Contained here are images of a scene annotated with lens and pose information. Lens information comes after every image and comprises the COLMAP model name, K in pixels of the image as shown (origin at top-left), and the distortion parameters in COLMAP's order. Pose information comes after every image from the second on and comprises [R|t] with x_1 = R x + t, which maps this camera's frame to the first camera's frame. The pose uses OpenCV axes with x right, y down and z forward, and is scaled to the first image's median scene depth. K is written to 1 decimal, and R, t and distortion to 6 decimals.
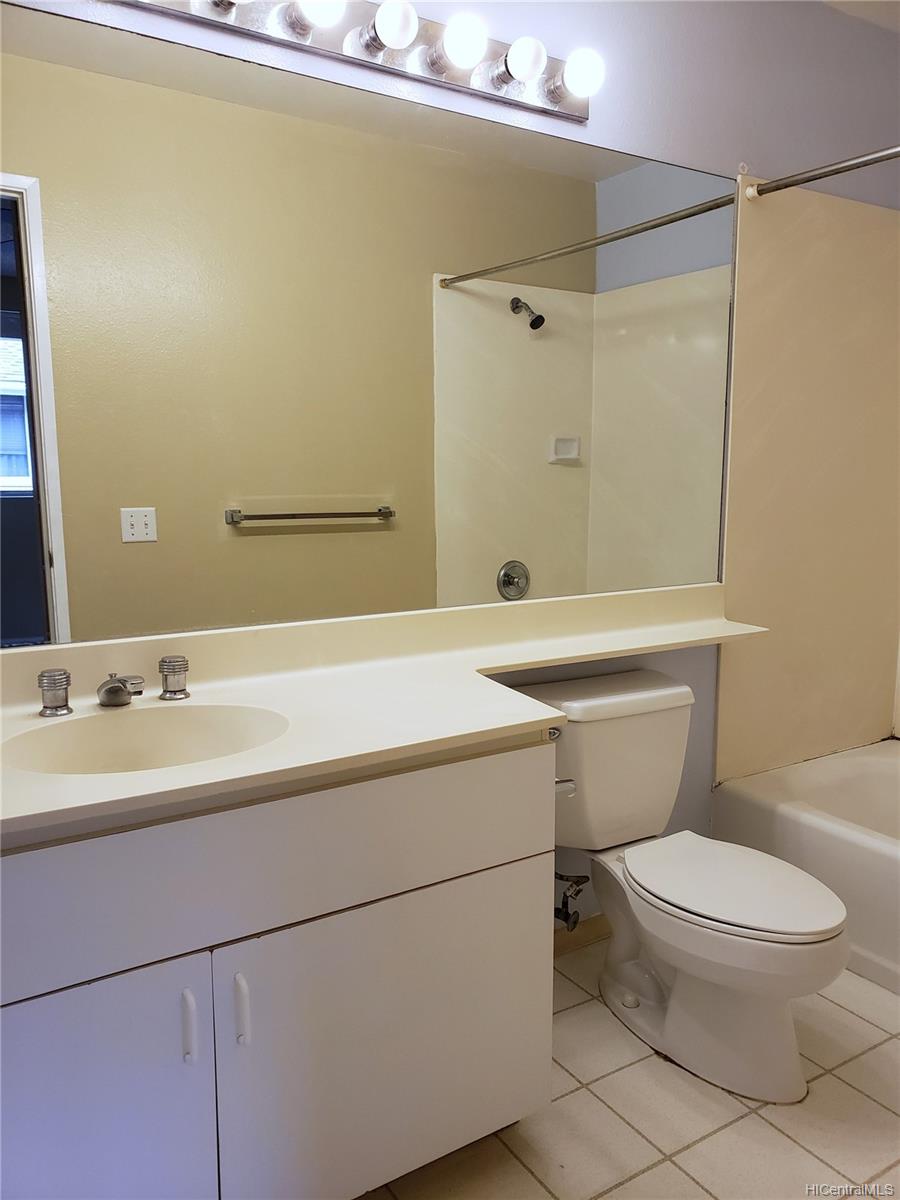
lens RADIAL K [[937.7, 0, 444.7], [0, 937.7, 604.0], [0, 0, 1]] dist [0.010136, 0.002871]
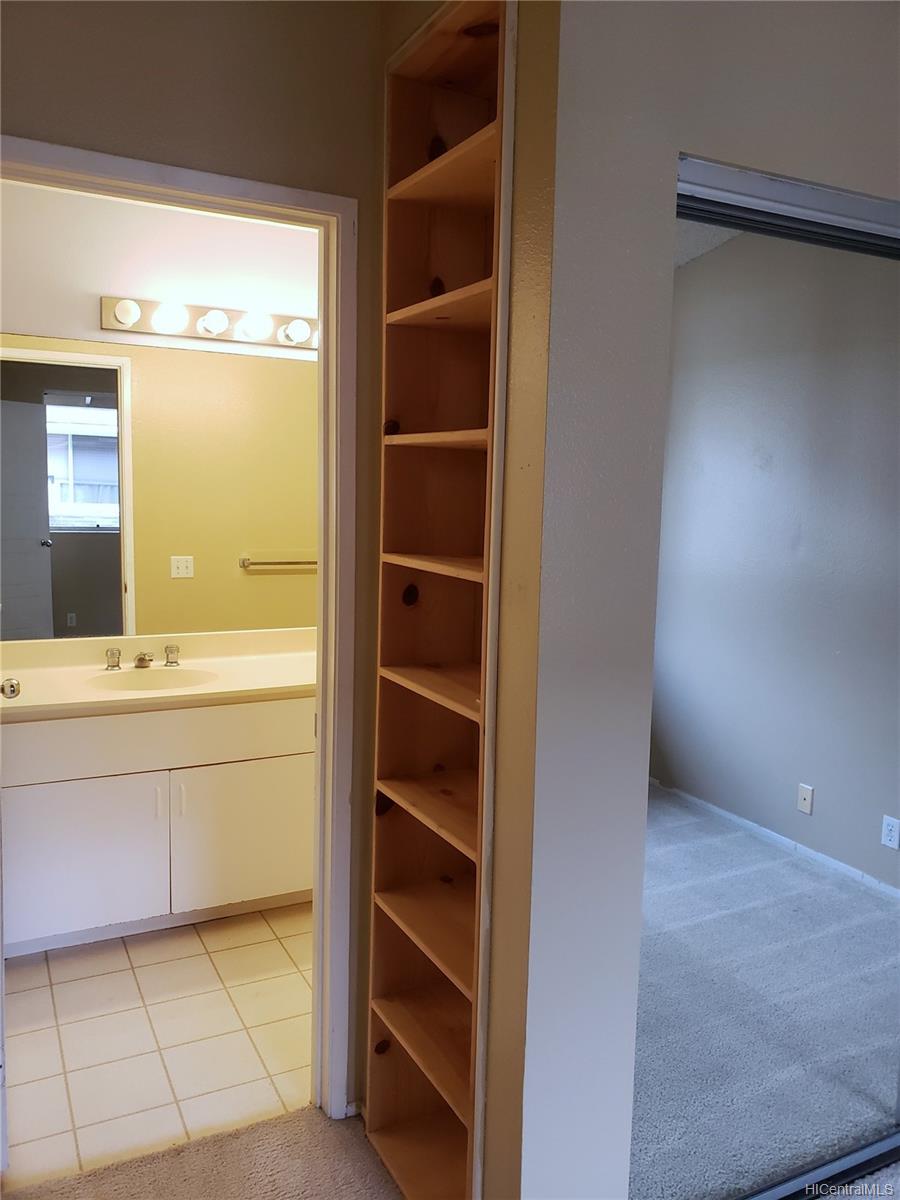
lens RADIAL K [[937.7, 0, 455.1], [0, 937.7, 597.5], [0, 0, 1]] dist [0.010136, 0.002871]
pose [[0.995481, 0.035639, -0.088014, 0.488759], [-0.038145, 0.998909, -0.026949, -0.014830], [0.086958, 0.030184, 0.995755, -0.956033]]
